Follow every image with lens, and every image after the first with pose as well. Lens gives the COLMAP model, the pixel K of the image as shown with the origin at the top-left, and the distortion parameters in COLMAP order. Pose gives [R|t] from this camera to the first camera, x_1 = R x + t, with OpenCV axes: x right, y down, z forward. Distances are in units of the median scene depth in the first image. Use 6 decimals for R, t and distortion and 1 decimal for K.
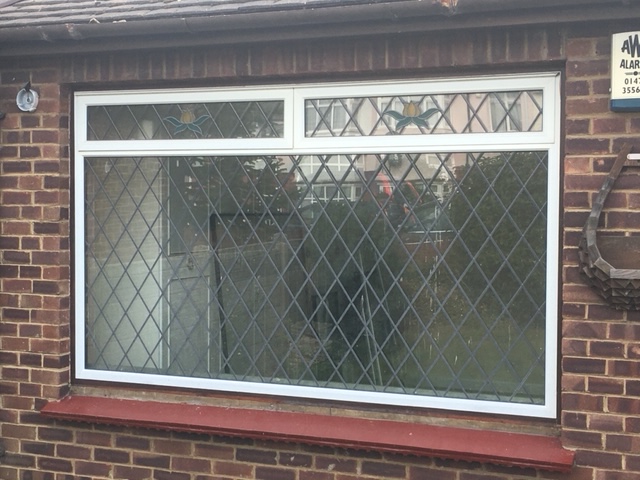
lens RADIAL K [[1006.4, 0, 320.9], [0, 1006.4, 240.0], [0, 0, 1]] dist [0.012715, 0.000000]
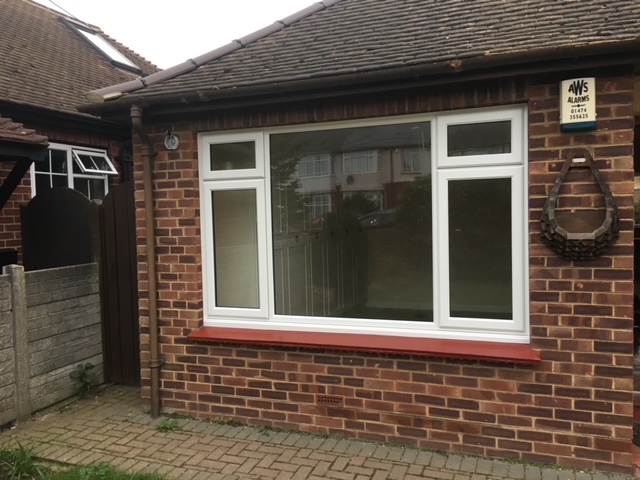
lens RADIAL K [[551.4, 0, 318.2], [0, 551.4, 240.1], [0, 0, 1]] dist [0.021172, -0.000695]
pose [[0.999270, -0.034319, 0.016802, -0.088944], [0.034030, 0.999272, 0.017226, 0.009445], [-0.017381, -0.016642, 0.999710, 0.132815]]
